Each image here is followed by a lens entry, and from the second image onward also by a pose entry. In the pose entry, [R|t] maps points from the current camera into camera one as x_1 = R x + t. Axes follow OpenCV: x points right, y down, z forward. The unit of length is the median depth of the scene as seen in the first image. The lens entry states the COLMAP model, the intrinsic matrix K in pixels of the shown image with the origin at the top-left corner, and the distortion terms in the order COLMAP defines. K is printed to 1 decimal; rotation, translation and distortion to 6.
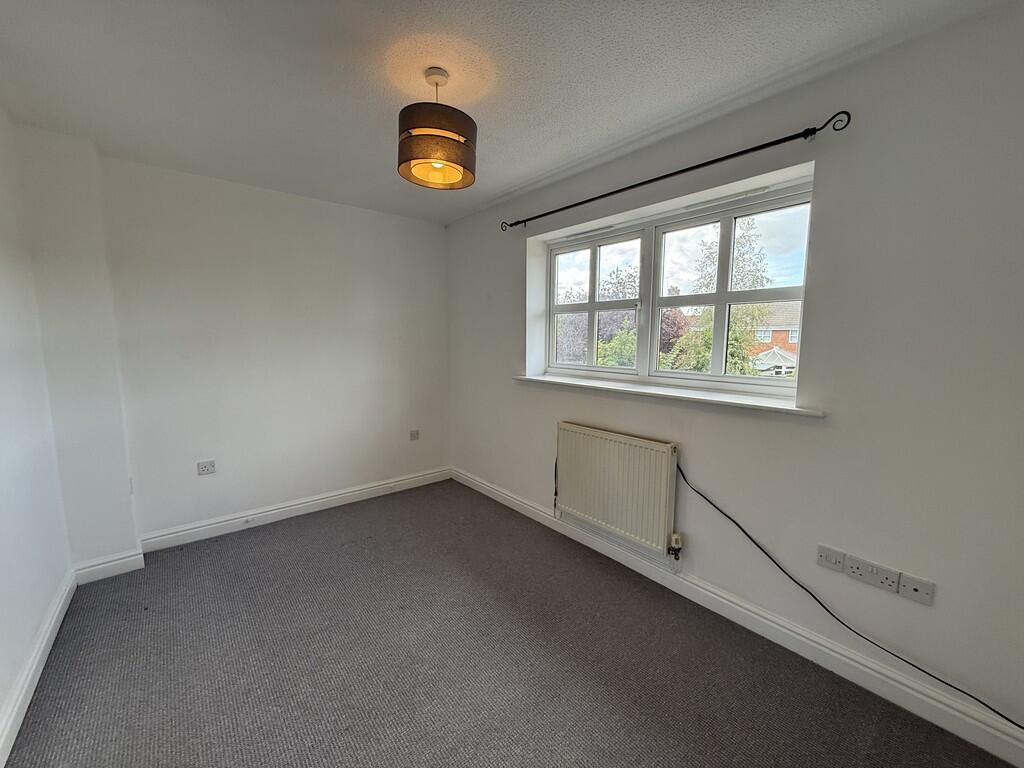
lens RADIAL K [[409.3, 0, 501.1], [0, 409.3, 388.4], [0, 0, 1]] dist [0.000982, 0.000074]
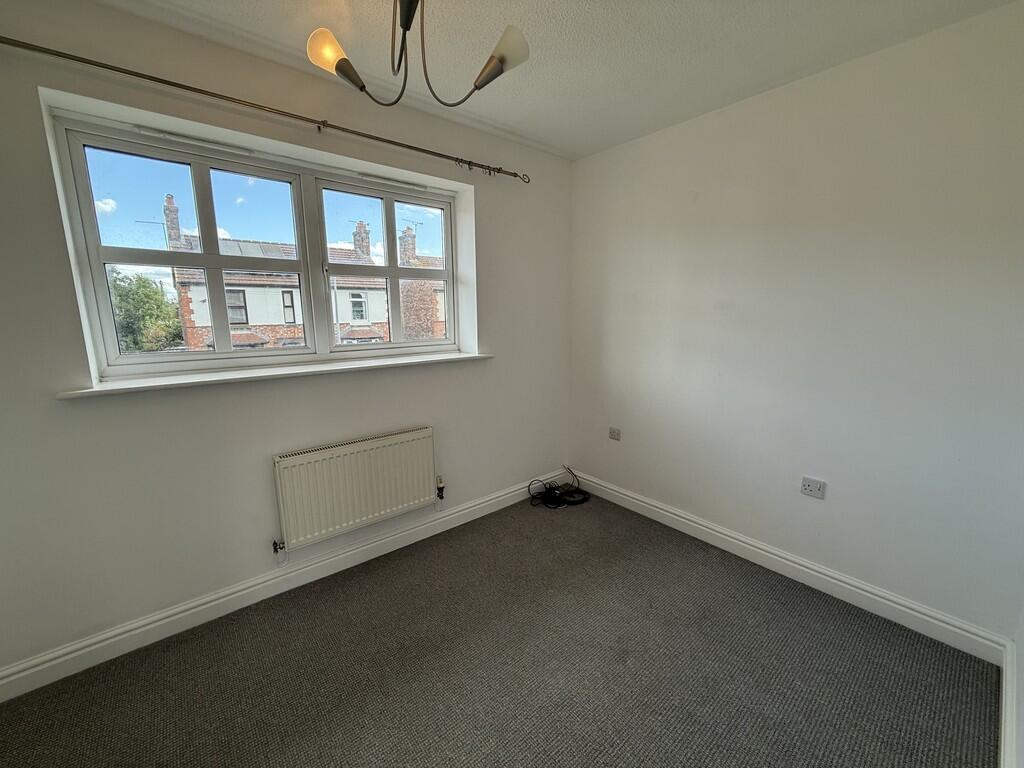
lens RADIAL K [[409.3, 0, 501.7], [0, 409.3, 379.0], [0, 0, 1]] dist [0.000982, 0.000074]
pose [[-0.002018, -0.174469, 0.984661, -0.543677], [0.125712, 0.976807, 0.173335, -0.084332], [-0.992065, 0.124134, 0.019962, 0.655423]]
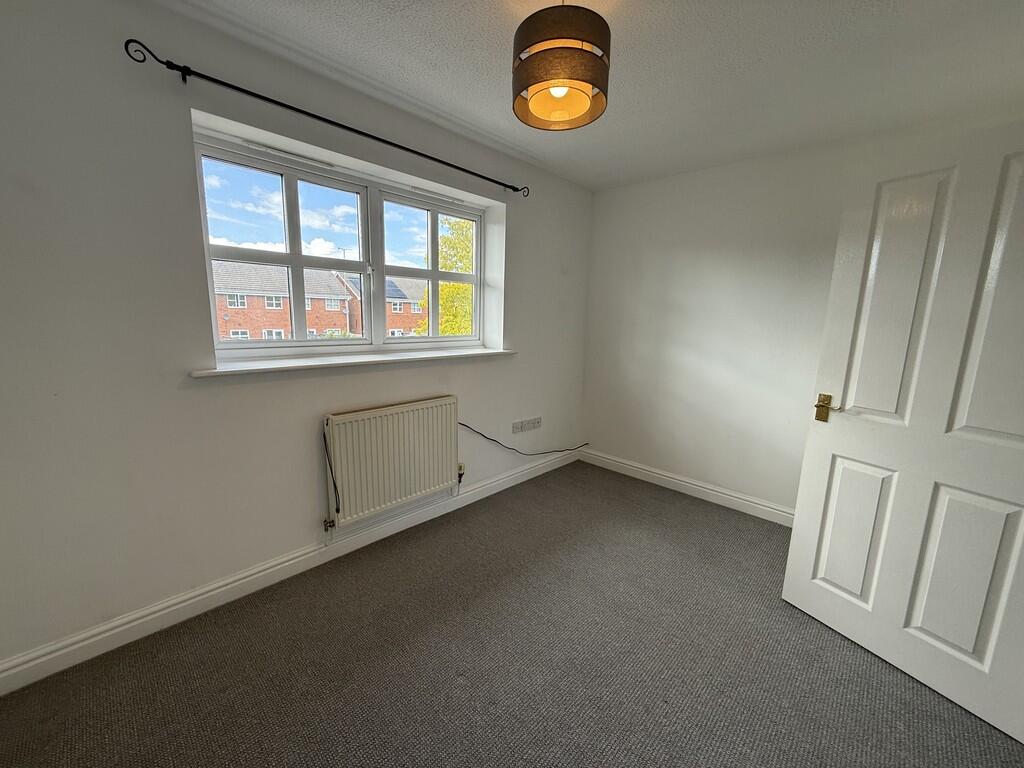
lens RADIAL K [[409.3, 0, 513.0], [0, 409.3, 384.2], [0, 0, 1]] dist [0.000982, 0.000074]
pose [[-0.133366, -0.186748, 0.973313, -0.708195], [0.089182, 0.975841, 0.199453, -0.111280], [-0.987046, 0.113402, -0.113489, 0.857346]]
